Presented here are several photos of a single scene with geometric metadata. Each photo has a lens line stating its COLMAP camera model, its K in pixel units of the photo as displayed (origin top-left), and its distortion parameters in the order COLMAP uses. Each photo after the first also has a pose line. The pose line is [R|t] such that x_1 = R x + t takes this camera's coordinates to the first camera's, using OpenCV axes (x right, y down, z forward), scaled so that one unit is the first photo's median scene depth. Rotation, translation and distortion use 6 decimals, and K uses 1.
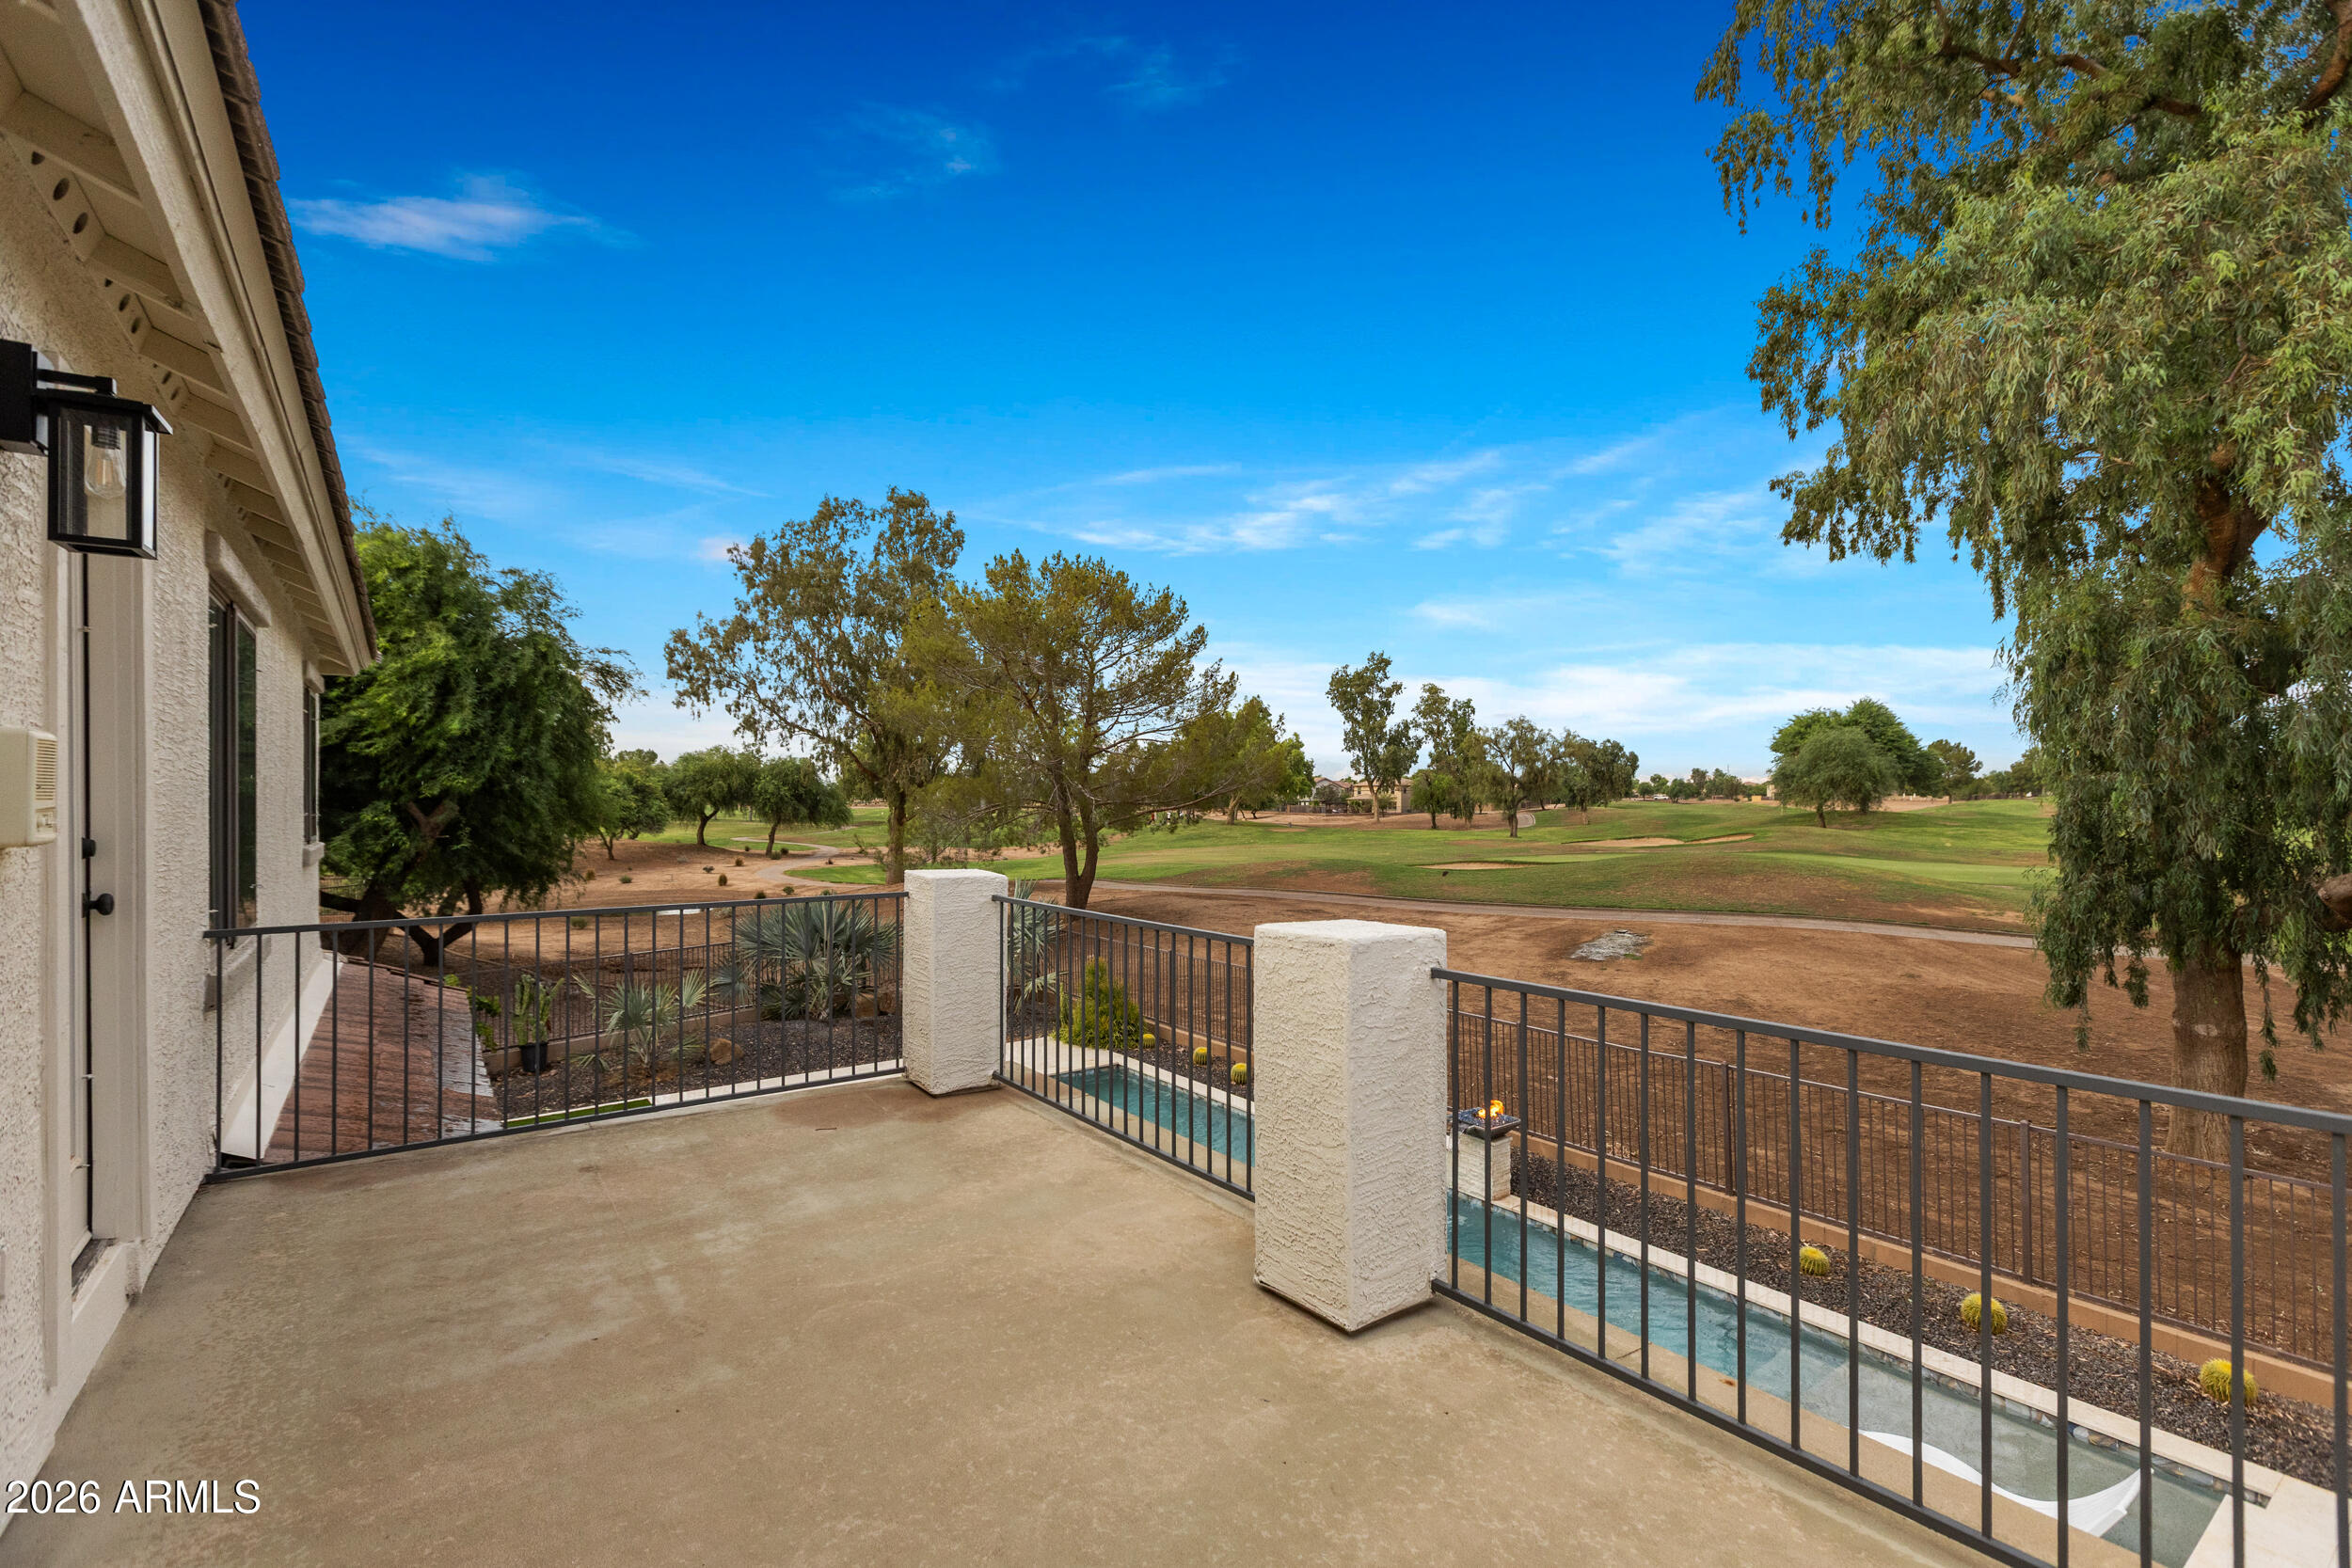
lens RADIAL K [[1071.5, 0, 1176.0], [0, 1071.5, 784.0], [0, 0, 1]] dist [0.001854, 0.000044]
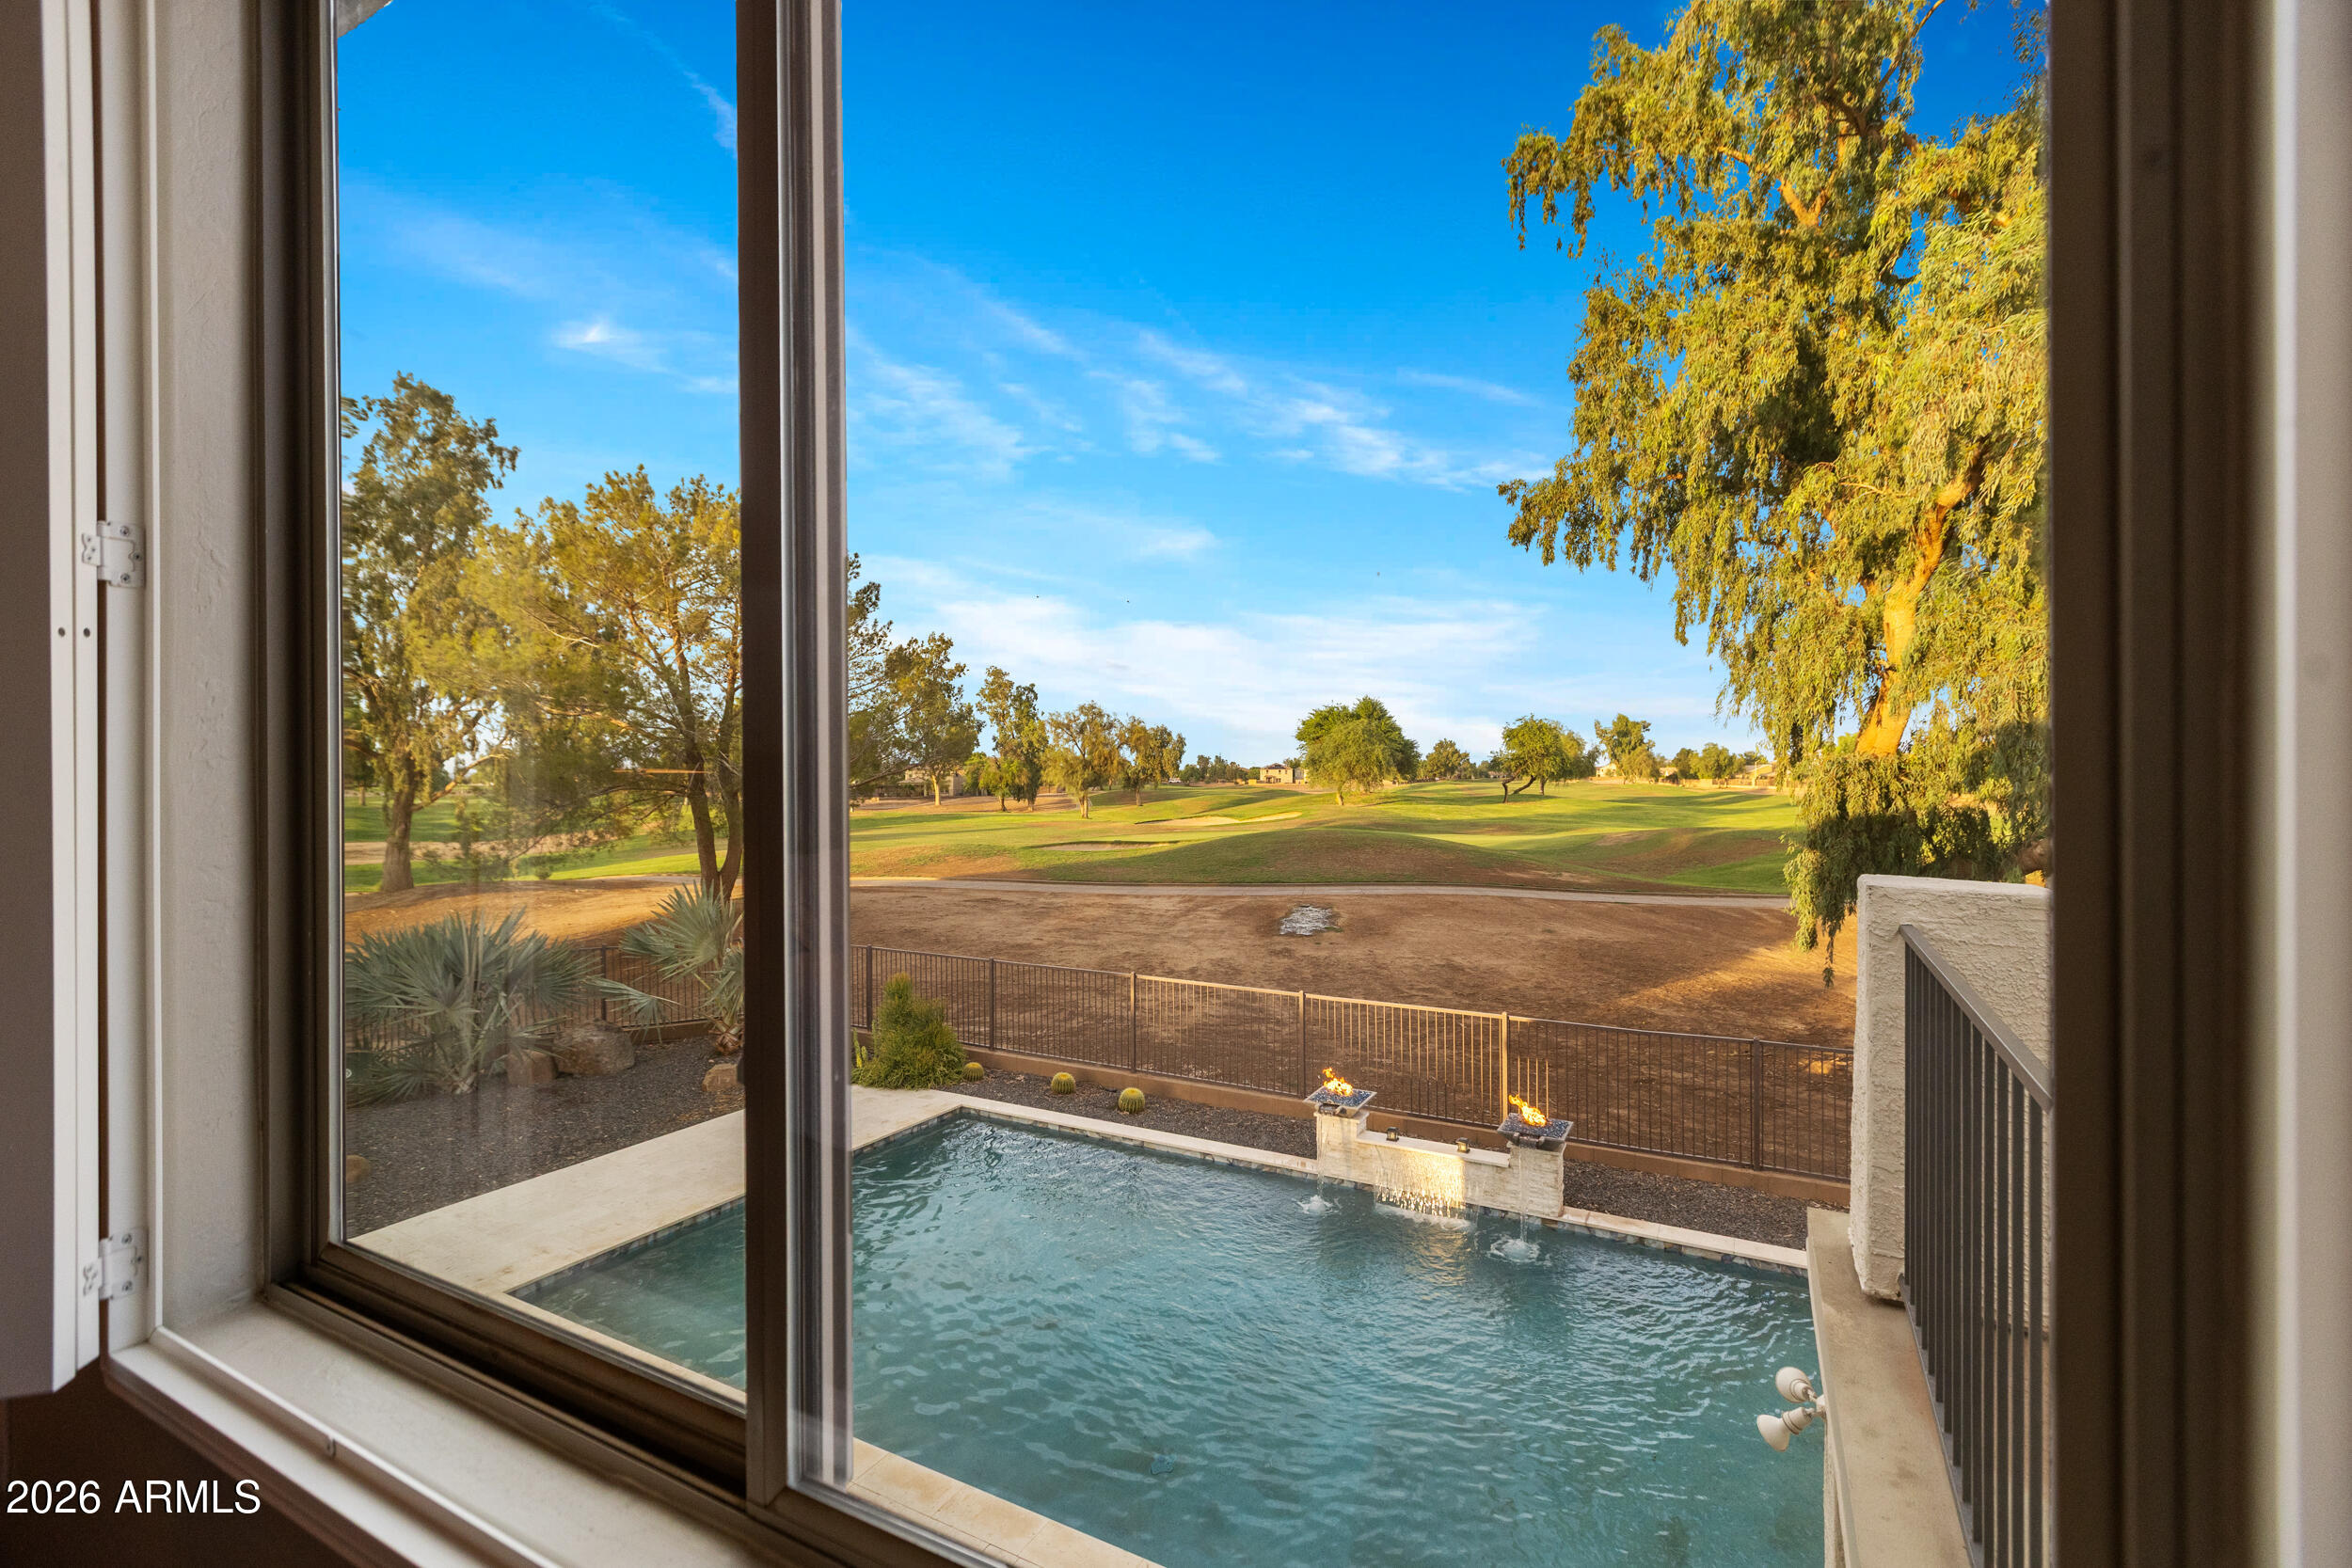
lens RADIAL K [[1052.4, 0, 1187.5], [0, 1052.4, 771.6], [0, 0, 1]] dist [-0.001087, 0.000017]
pose [[0.900737, 0.003467, 0.434351, -0.118502], [-0.005076, 0.999984, 0.002545, 0.003783], [-0.434335, -0.004498, 0.900740, 0.106777]]
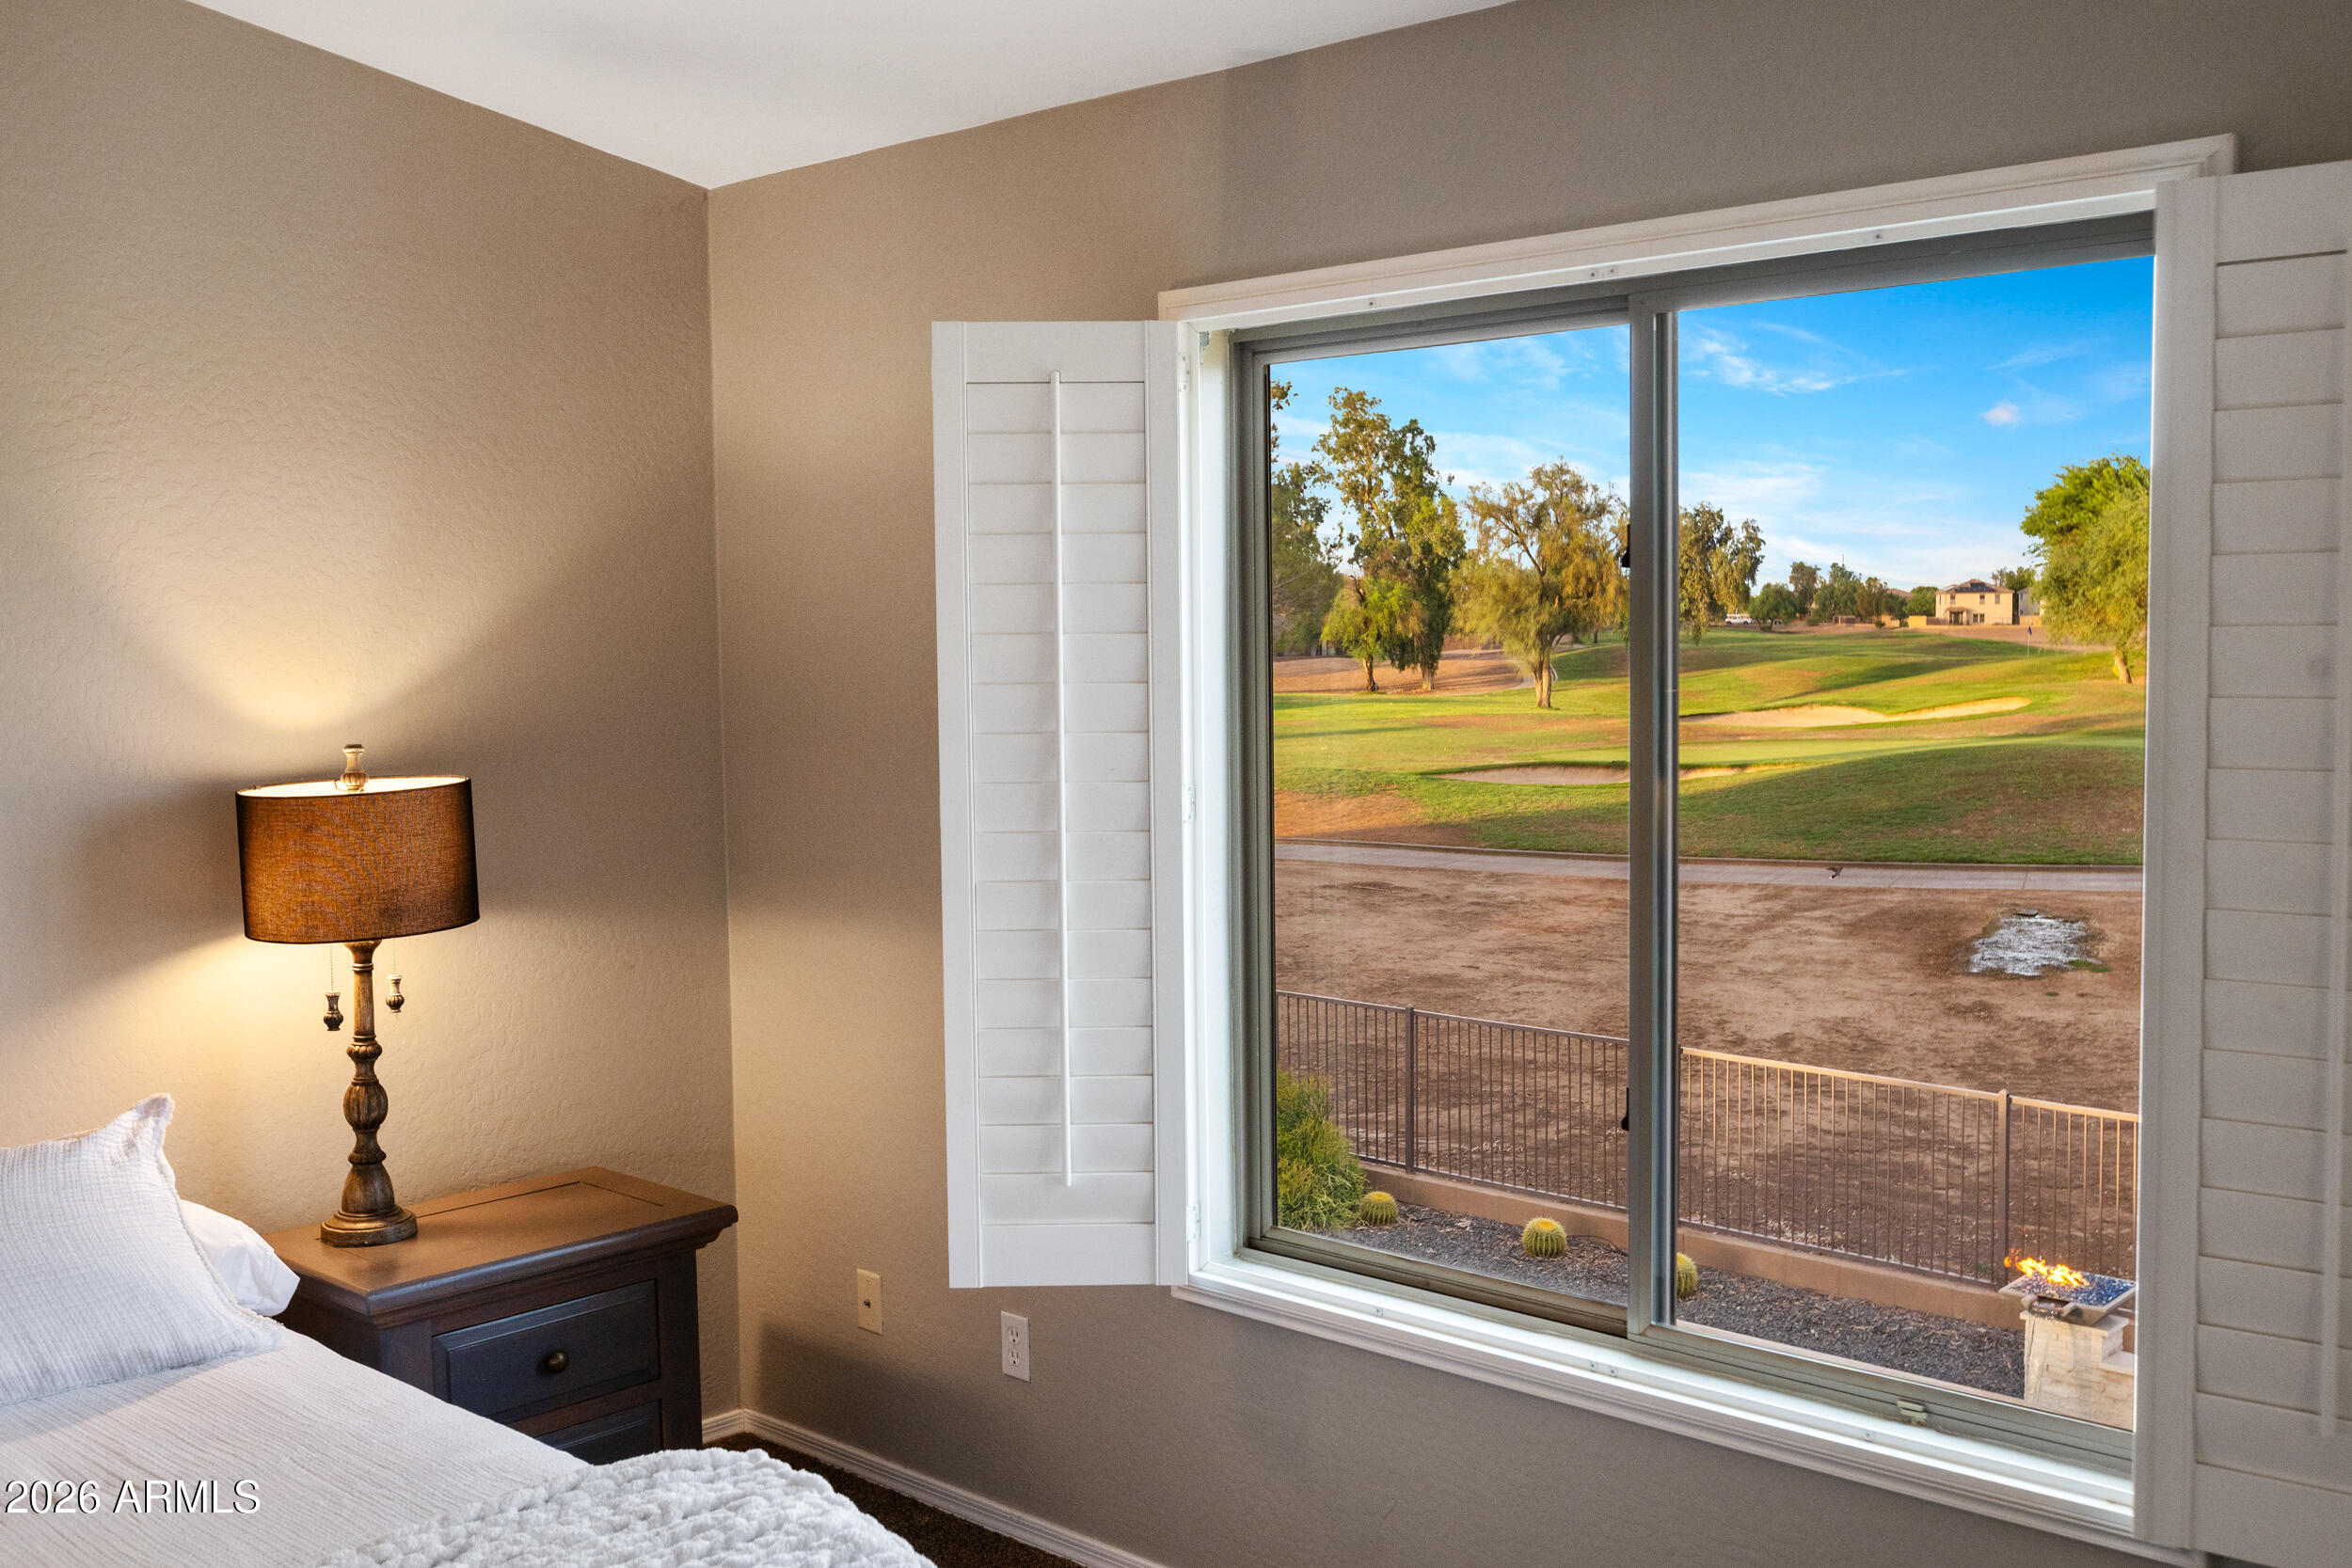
lens RADIAL K [[2264.6, 0, 1188.0], [0, 2264.6, 756.6], [0, 0, 1]] dist [-0.017773, 0.015374]
pose [[0.980185, -0.018355, 0.197230, -0.150386], [0.004194, 0.997398, 0.071976, -0.010611], [-0.198038, -0.069723, 0.977711, 0.048210]]
